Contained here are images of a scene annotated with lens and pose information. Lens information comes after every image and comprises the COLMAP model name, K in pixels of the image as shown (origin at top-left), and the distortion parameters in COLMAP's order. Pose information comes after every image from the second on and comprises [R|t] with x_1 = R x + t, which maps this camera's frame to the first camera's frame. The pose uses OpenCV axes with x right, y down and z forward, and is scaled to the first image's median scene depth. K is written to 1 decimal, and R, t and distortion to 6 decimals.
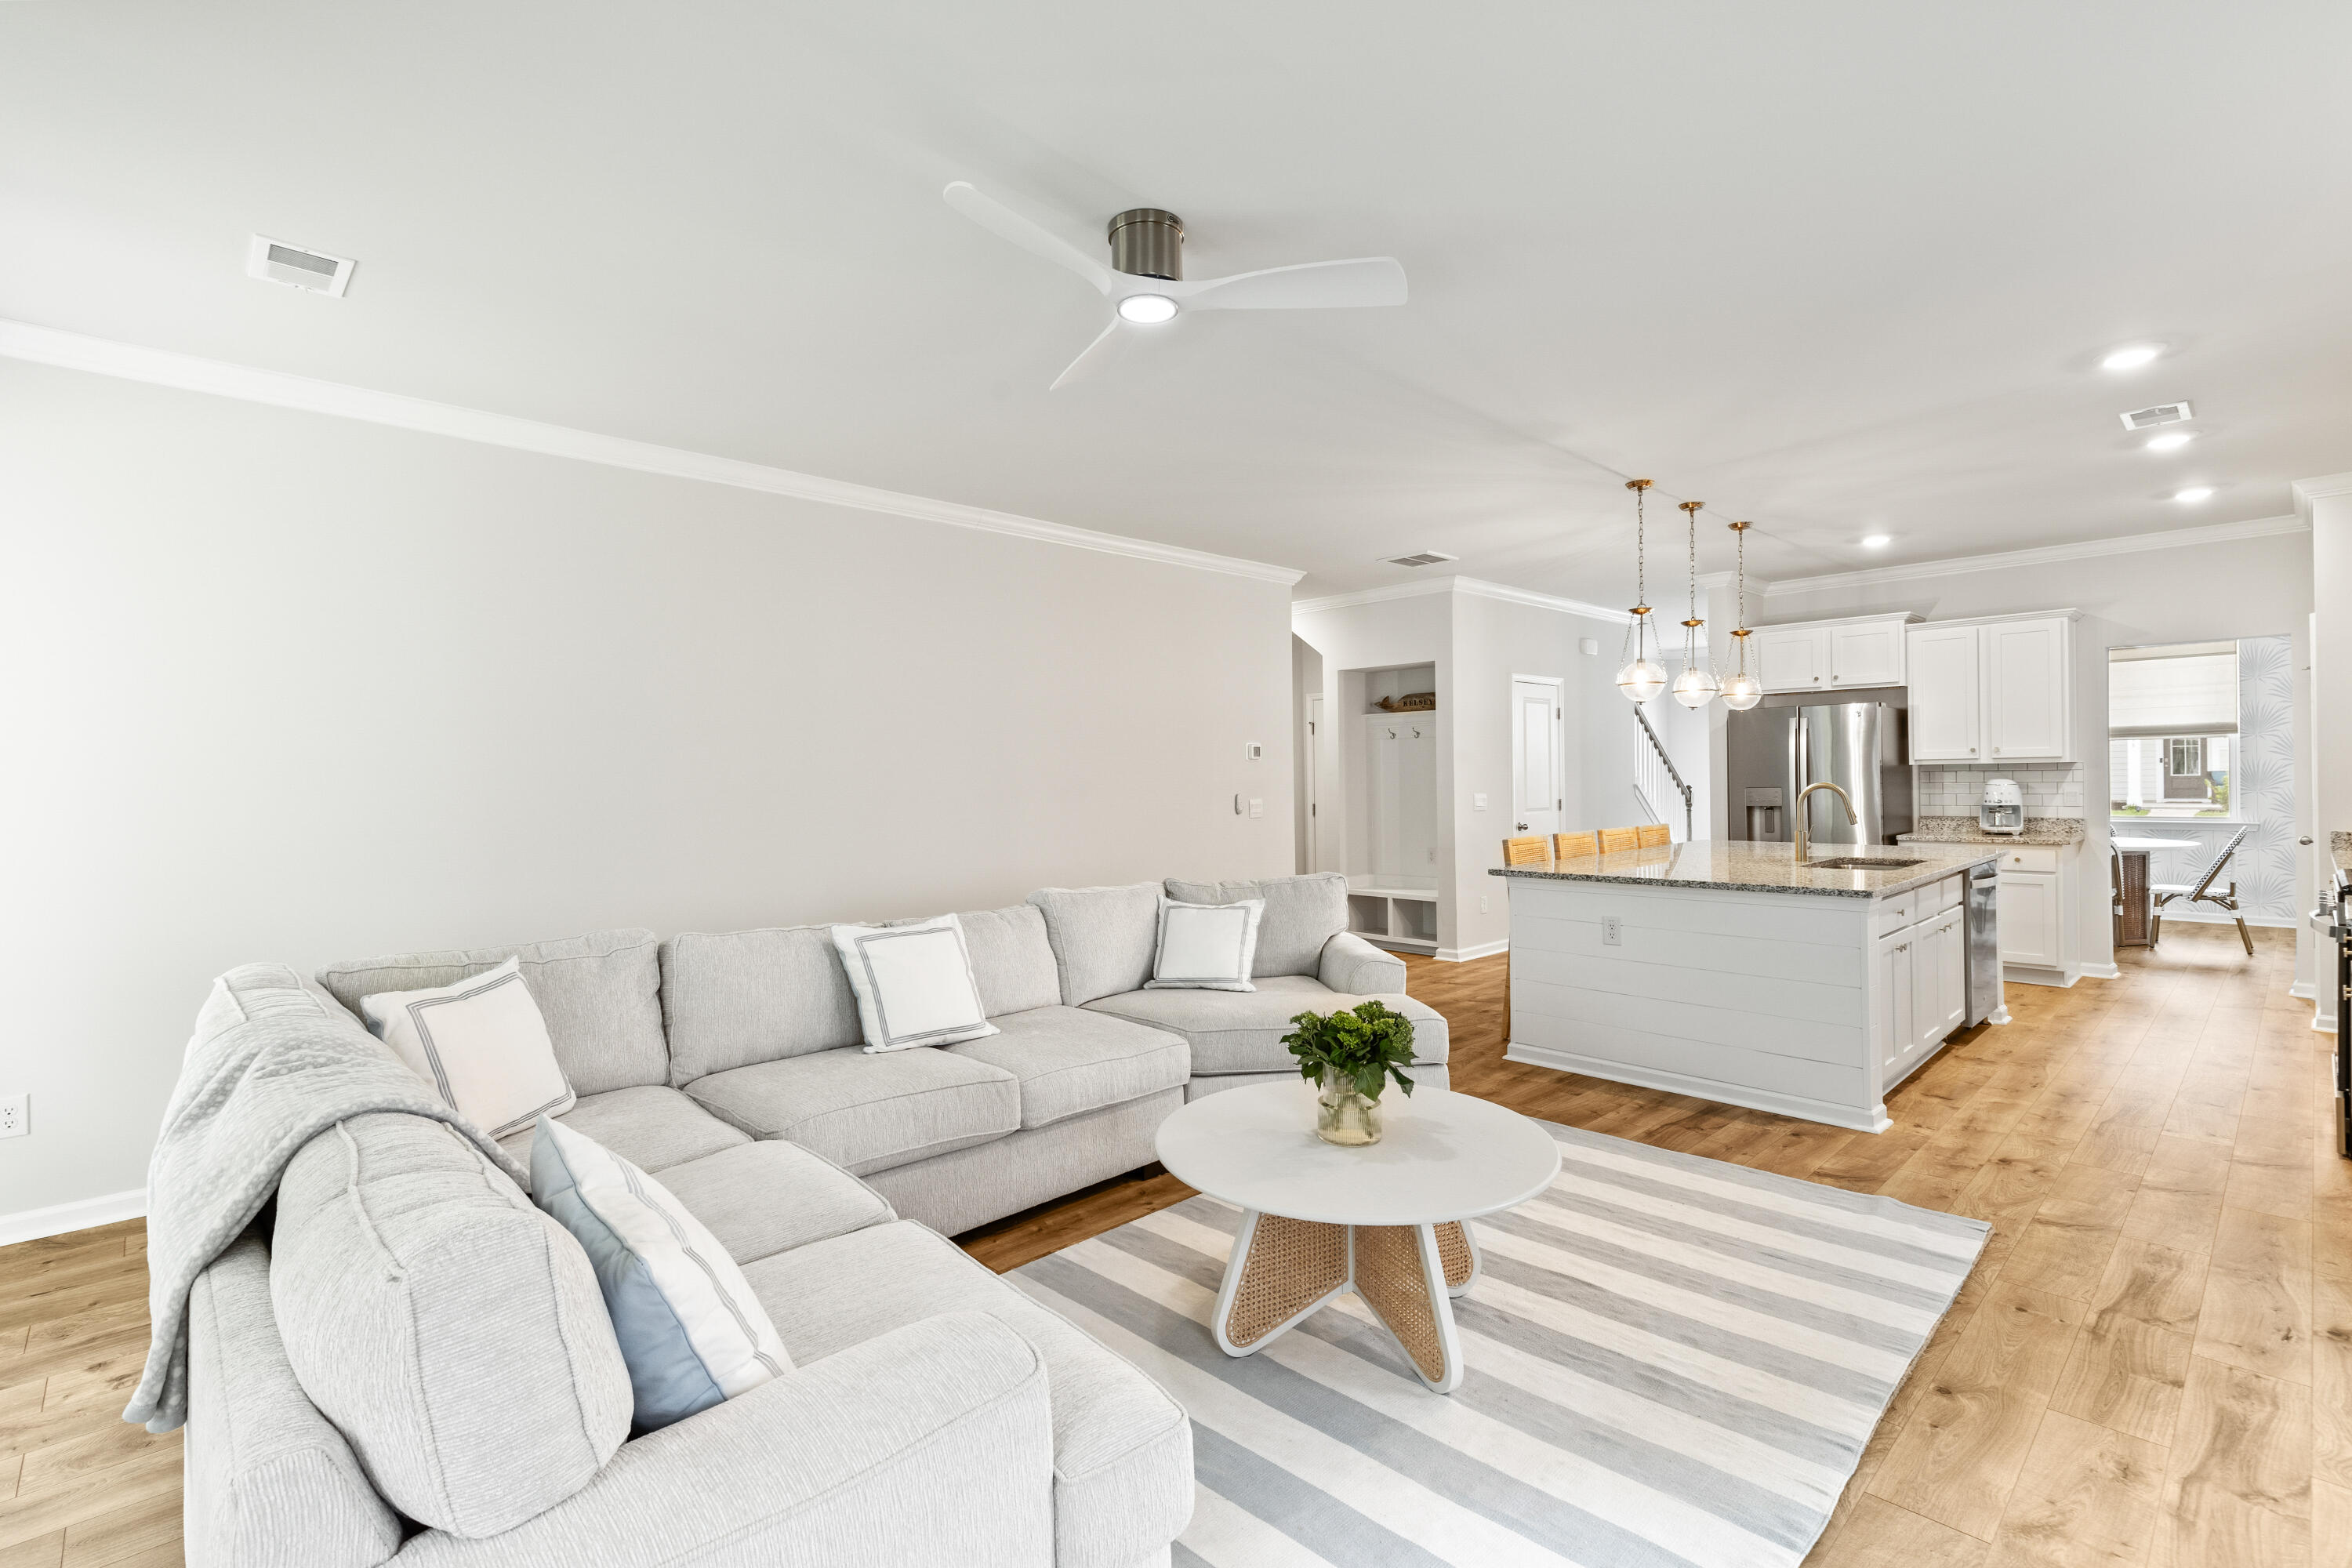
lens RADIAL K [[1058.5, 0, 1190.1], [0, 1058.5, 784.5], [0, 0, 1]] dist [0.010478, -0.002999]
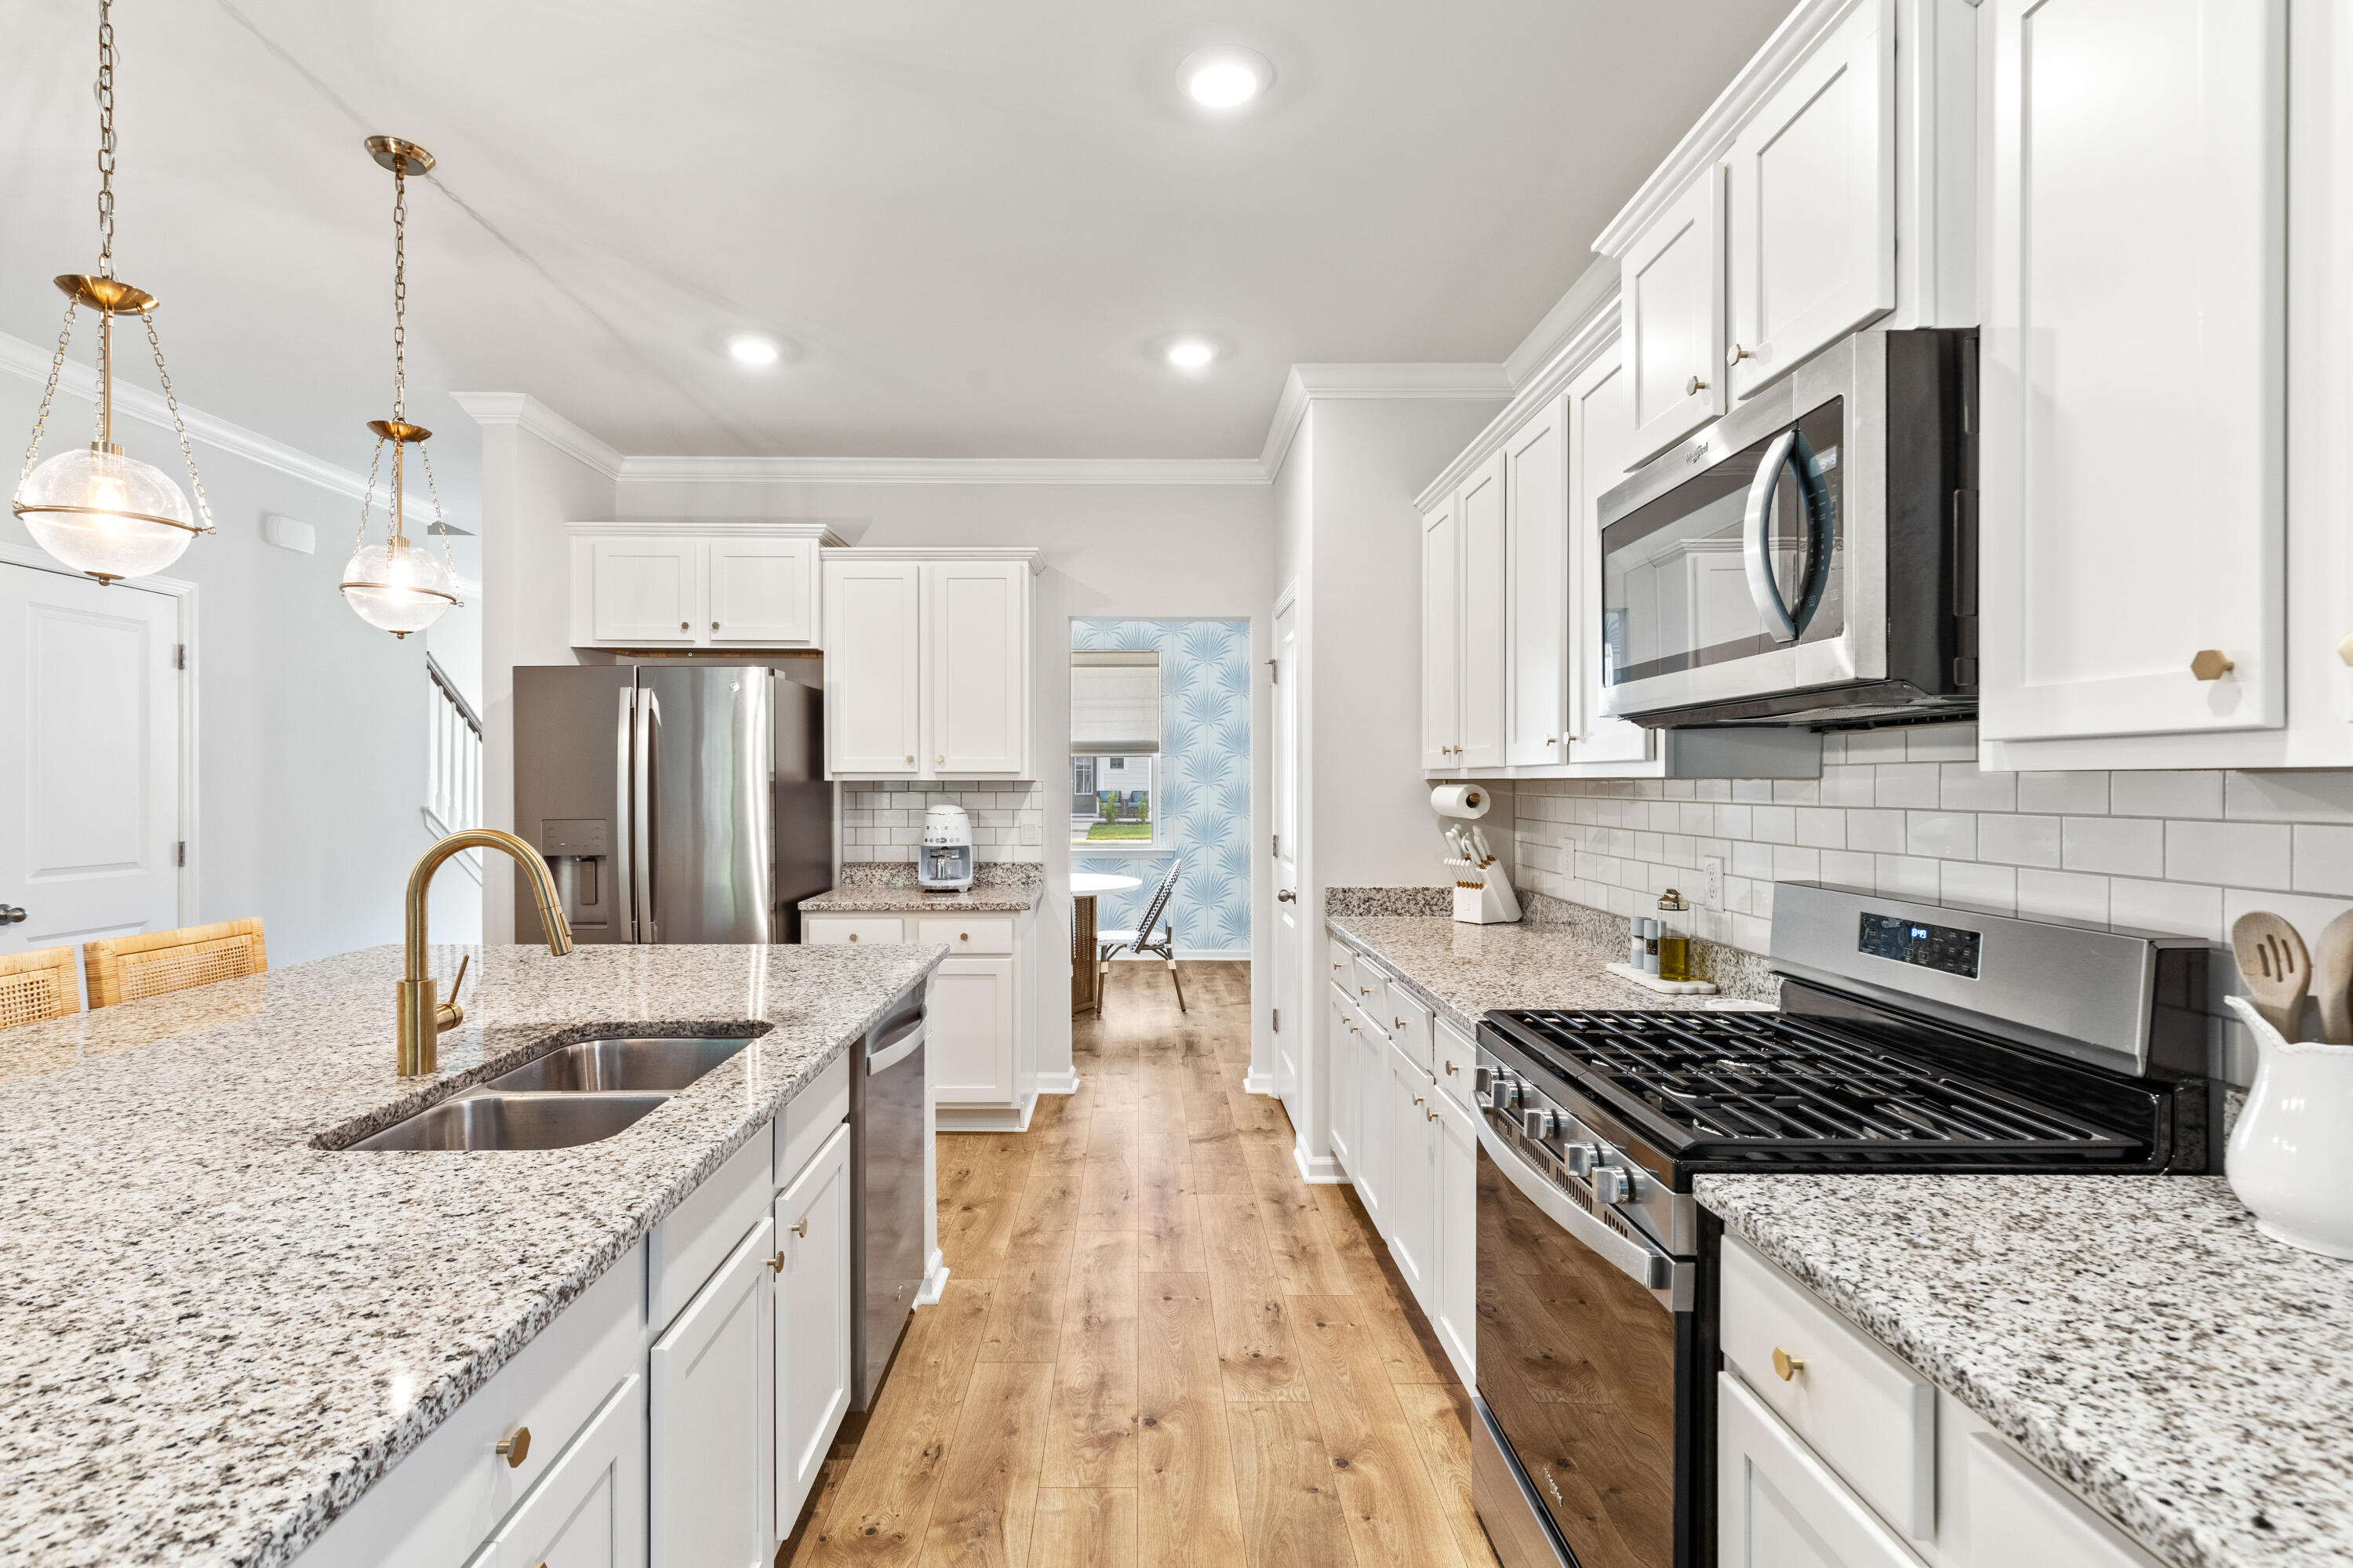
lens RADIAL K [[1091.3, 0, 1136.7], [0, 1091.3, 784.2], [0, 0, 1]] dist [0.002794, 0.000087]
pose [[0.690312, 0.014964, 0.723357, 0.387131], [-0.006319, 0.999873, -0.014653, -0.009227], [-0.723484, 0.005545, 0.690319, 0.490005]]
